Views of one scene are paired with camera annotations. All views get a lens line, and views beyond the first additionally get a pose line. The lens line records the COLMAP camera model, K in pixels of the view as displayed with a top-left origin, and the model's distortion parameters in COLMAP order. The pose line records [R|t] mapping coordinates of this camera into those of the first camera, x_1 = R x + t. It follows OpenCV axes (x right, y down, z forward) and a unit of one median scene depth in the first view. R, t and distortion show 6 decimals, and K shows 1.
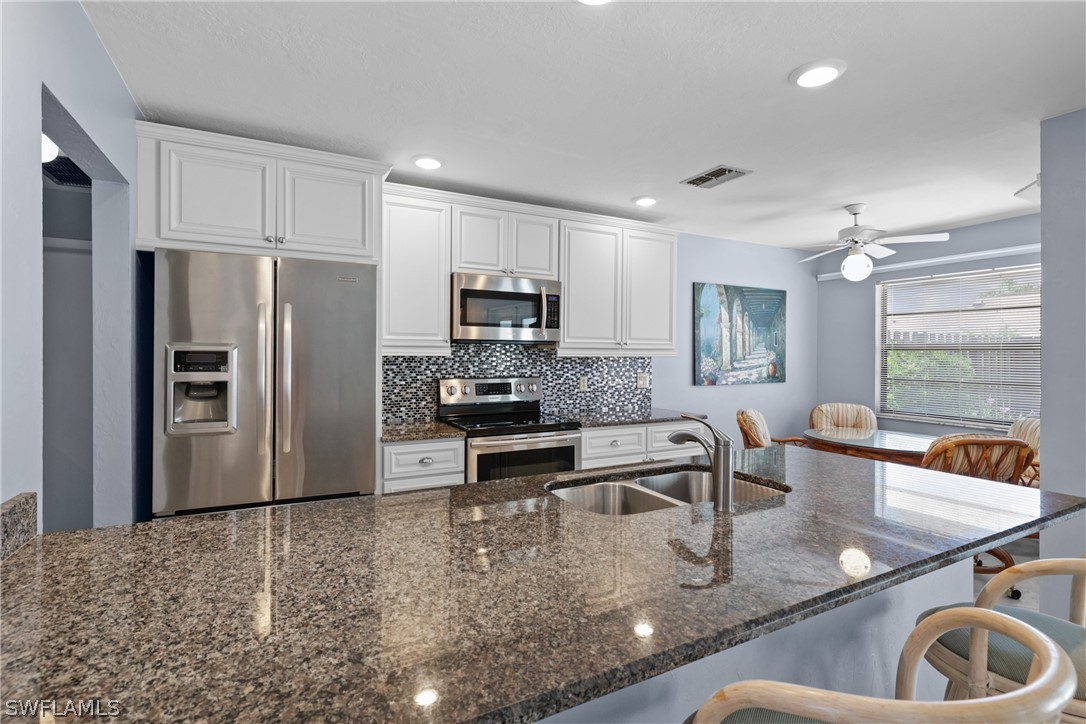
lens RADIAL K [[496.2, 0, 556.7], [0, 496.2, 349.6], [0, 0, 1]] dist [-0.000315, -0.001170]
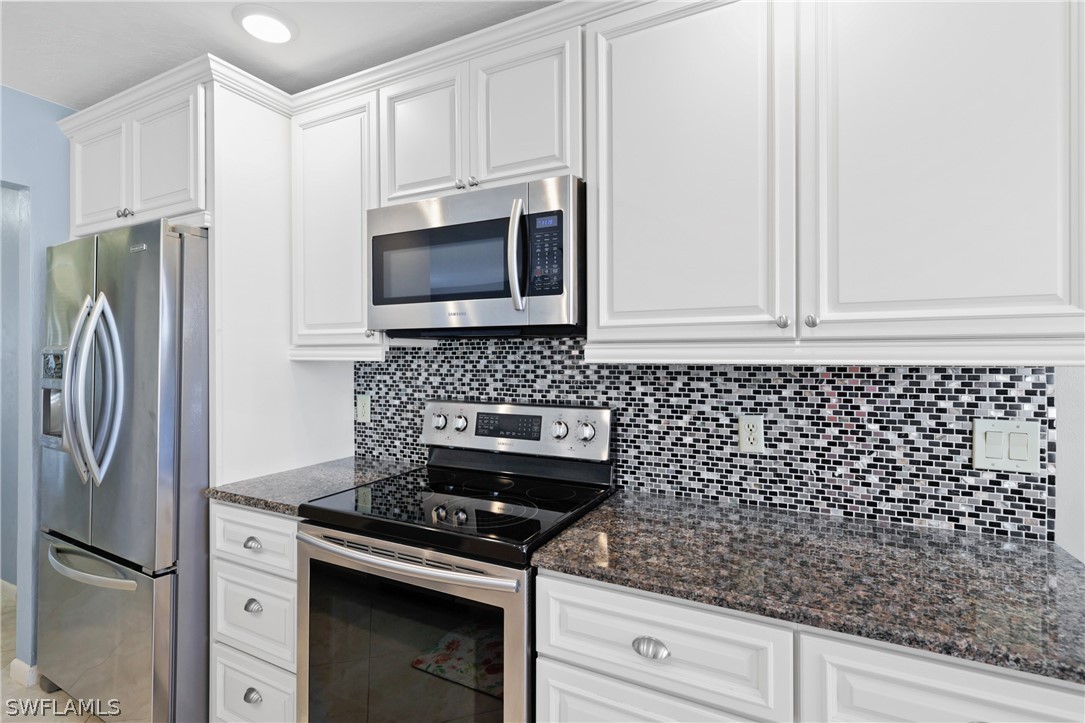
lens RADIAL K [[495.7, 0, 566.7], [0, 495.7, 355.3], [0, 0, 1]] dist [-0.000315, -0.001170]
pose [[0.575248, -0.008768, -0.817932, 0.285726], [0.007823, 0.999956, -0.005217, 0.008533], [0.817942, -0.003398, 0.575291, 0.659827]]
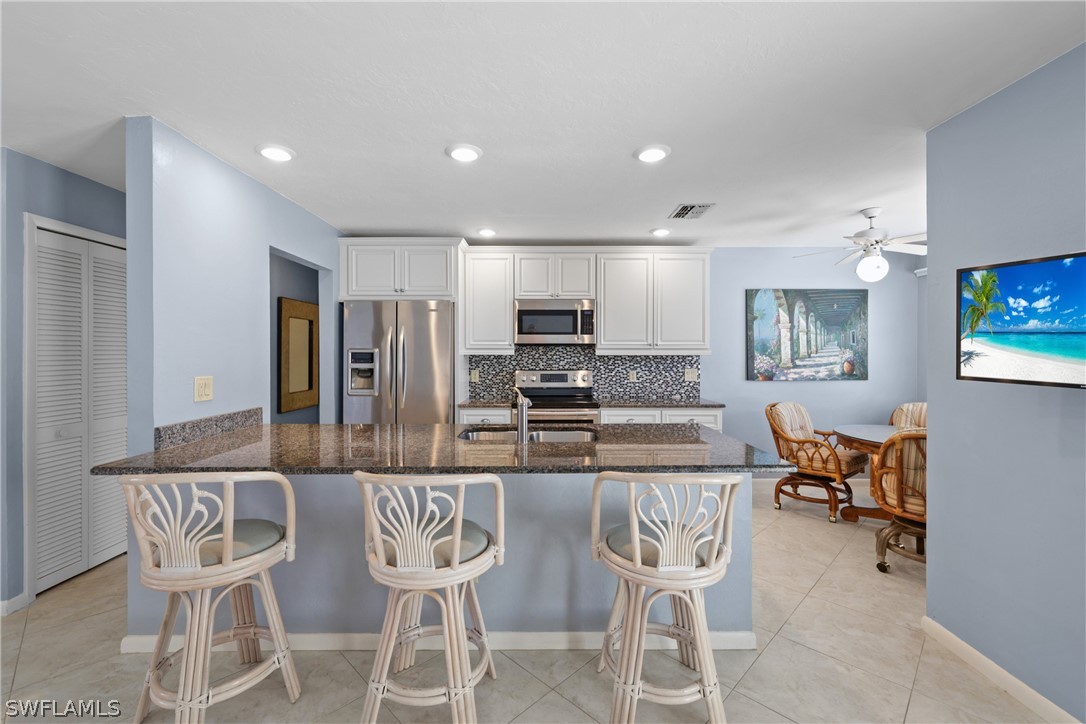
lens RADIAL K [[440.9, 0, 565.7], [0, 440.9, 352.1], [0, 0, 1]] dist [0.002595, -0.001028]
pose [[0.898401, -0.006942, -0.439120, 0.399305], [0.008203, 0.999966, 0.000974, 0.003722], [0.439098, -0.004477, 0.898428, -0.103537]]
